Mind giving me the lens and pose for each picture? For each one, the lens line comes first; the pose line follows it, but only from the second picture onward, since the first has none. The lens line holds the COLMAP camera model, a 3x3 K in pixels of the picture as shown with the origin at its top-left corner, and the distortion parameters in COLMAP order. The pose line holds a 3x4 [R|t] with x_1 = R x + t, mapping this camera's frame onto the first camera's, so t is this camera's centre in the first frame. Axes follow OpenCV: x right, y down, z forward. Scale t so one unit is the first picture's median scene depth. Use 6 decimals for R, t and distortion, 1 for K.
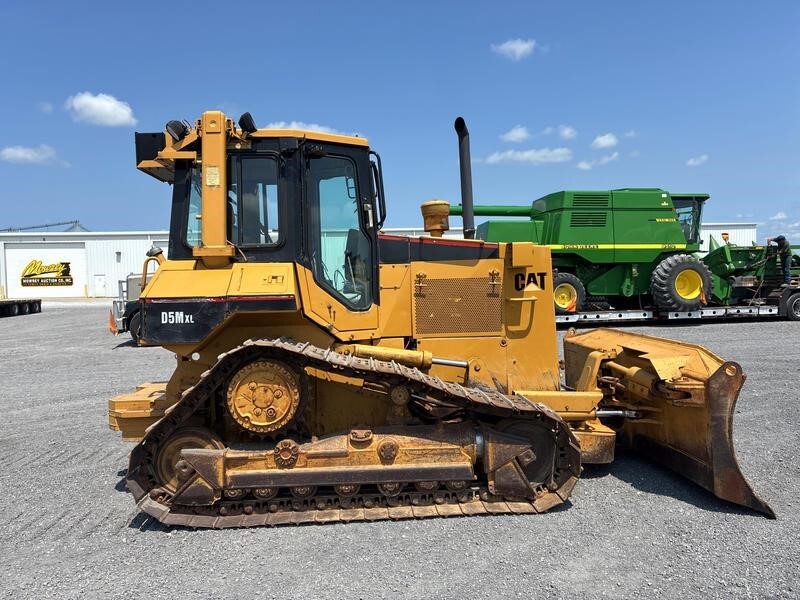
lens RADIAL K [[606.2, 0, 392.4], [0, 606.2, 298.4], [0, 0, 1]] dist [0.048222, -0.058750]
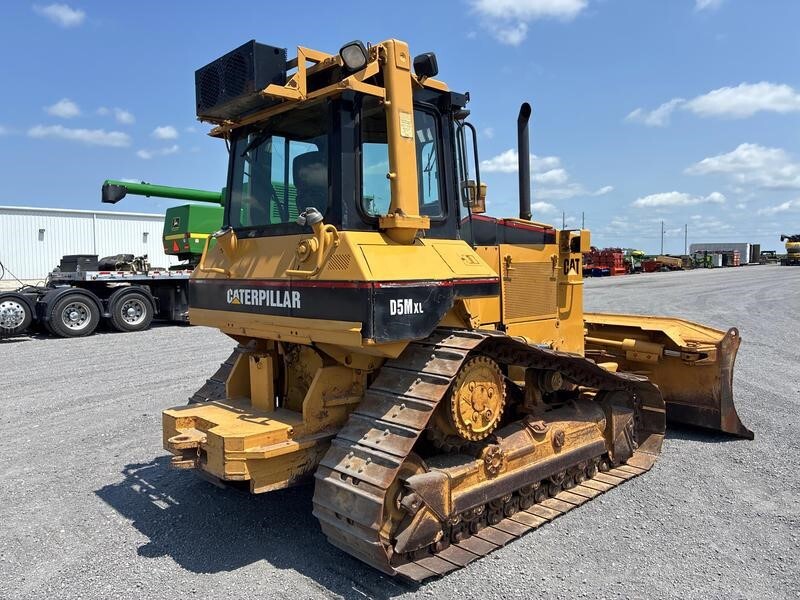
lens RADIAL K [[606.2, 0, 391.5], [0, 606.2, 294.9], [0, 0, 1]] dist [0.048222, -0.058750]
pose [[0.773781, -0.016330, 0.633243, -0.768836], [0.011965, 0.999866, 0.011164, 0.007410], [-0.633340, -0.001062, 0.773873, 0.390210]]
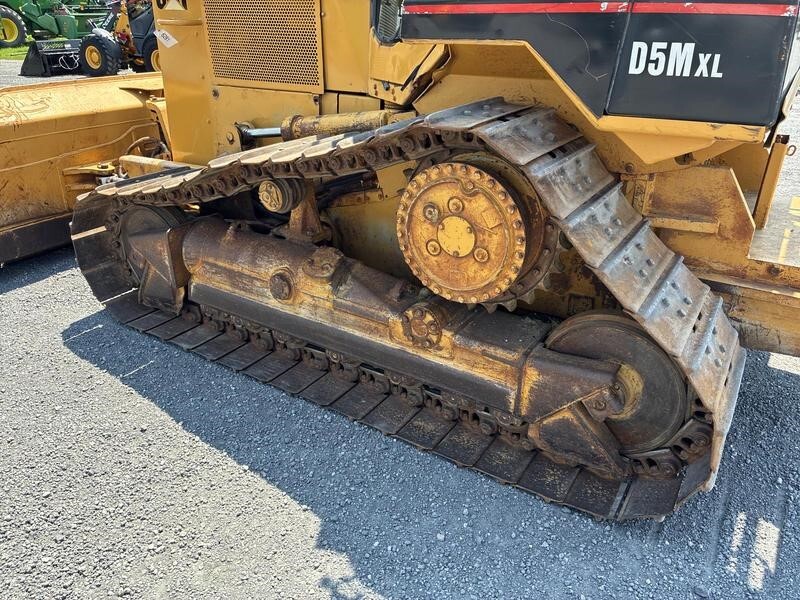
lens RADIAL K [[606.2, 0, 411.2], [0, 606.2, 297.2], [0, 0, 1]] dist [0.048222, -0.058750]
pose [[0.852004, 0.237582, -0.466523, -0.257335], [-0.034080, 0.914381, 0.403419, 0.017394], [0.522424, -0.327815, 0.787153, 0.530720]]
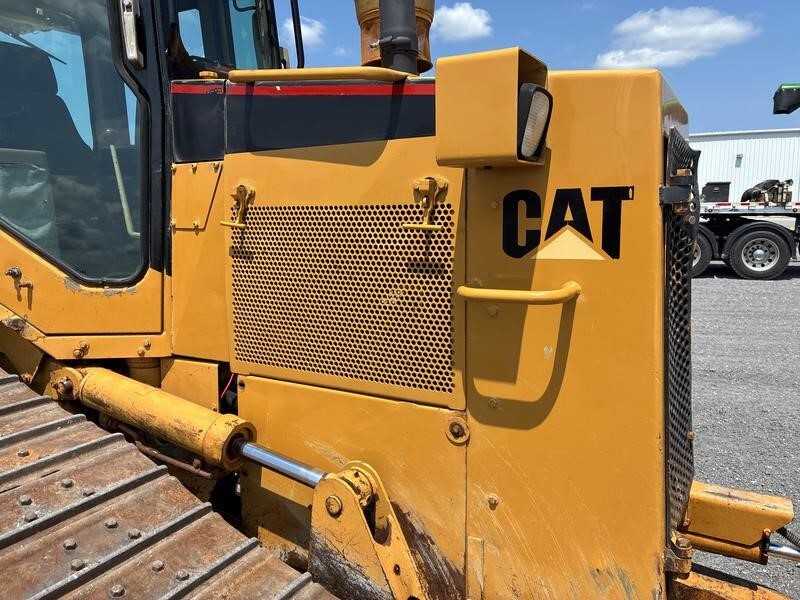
lens RADIAL K [[606.2, 0, 395.5], [0, 606.2, 302.3], [0, 0, 1]] dist [0.048222, -0.058750]
pose [[0.848611, 0.098105, -0.519842, 0.327510], [-0.022792, 0.988522, 0.149347, -0.033881], [0.528527, -0.114889, 0.841106, 0.804486]]
